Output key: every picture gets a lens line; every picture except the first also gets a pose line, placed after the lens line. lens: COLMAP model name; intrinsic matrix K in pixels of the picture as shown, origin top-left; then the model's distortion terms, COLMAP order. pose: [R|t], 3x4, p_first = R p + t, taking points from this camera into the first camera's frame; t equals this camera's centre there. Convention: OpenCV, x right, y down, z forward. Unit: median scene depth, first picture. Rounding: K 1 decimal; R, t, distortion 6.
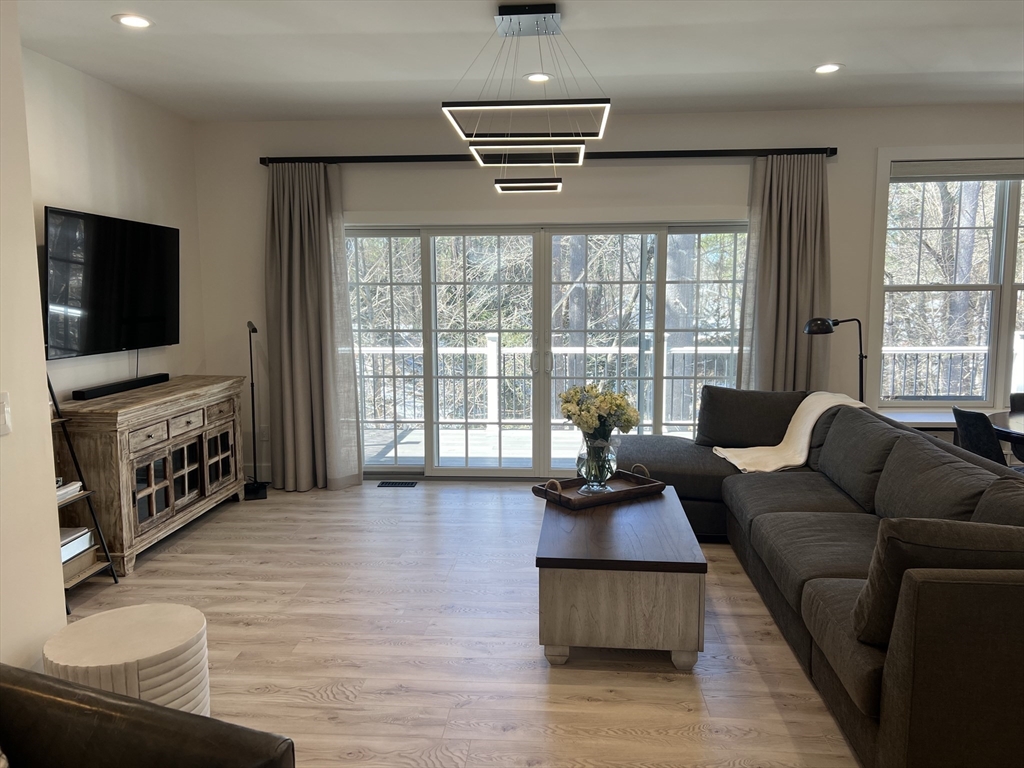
lens RADIAL K [[770.6, 0, 507.7], [0, 770.6, 386.7], [0, 0, 1]] dist [0.062370, -0.072764]
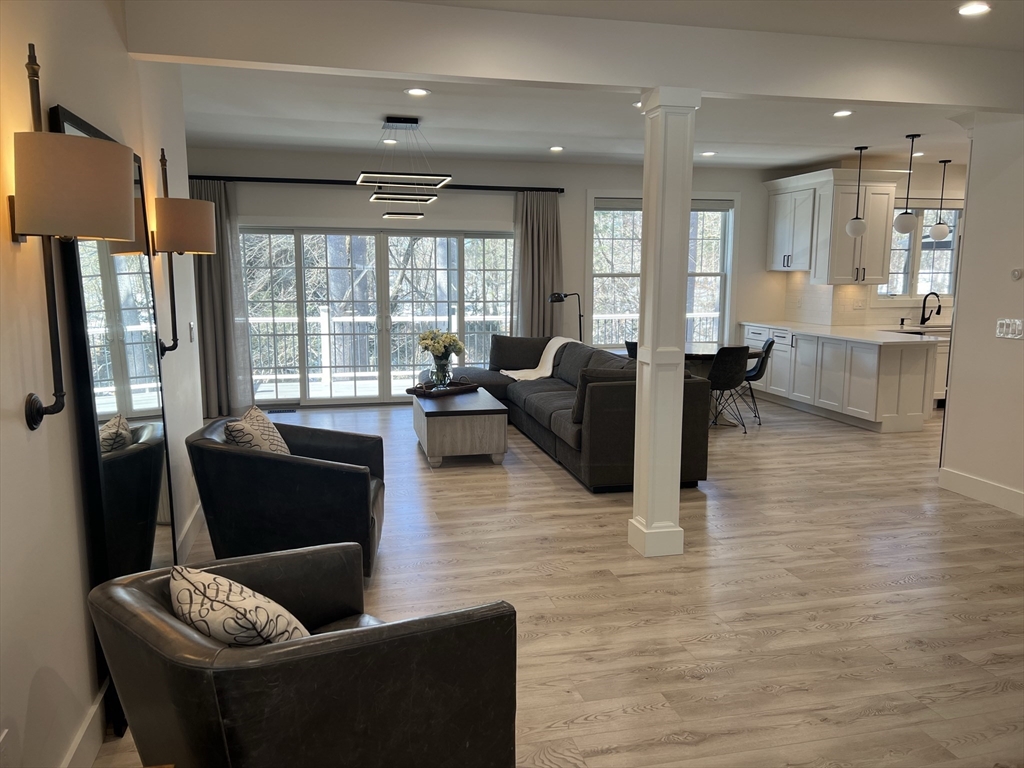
lens RADIAL K [[758.4, 0, 512.0], [0, 758.4, 384.0], [0, 0, 1]] dist [0.082604, -0.161466]
pose [[0.950084, -0.036041, 0.309905, -0.204962], [0.029319, 0.999223, 0.026322, 0.061950], [-0.310613, -0.015922, 0.950403, -0.529076]]
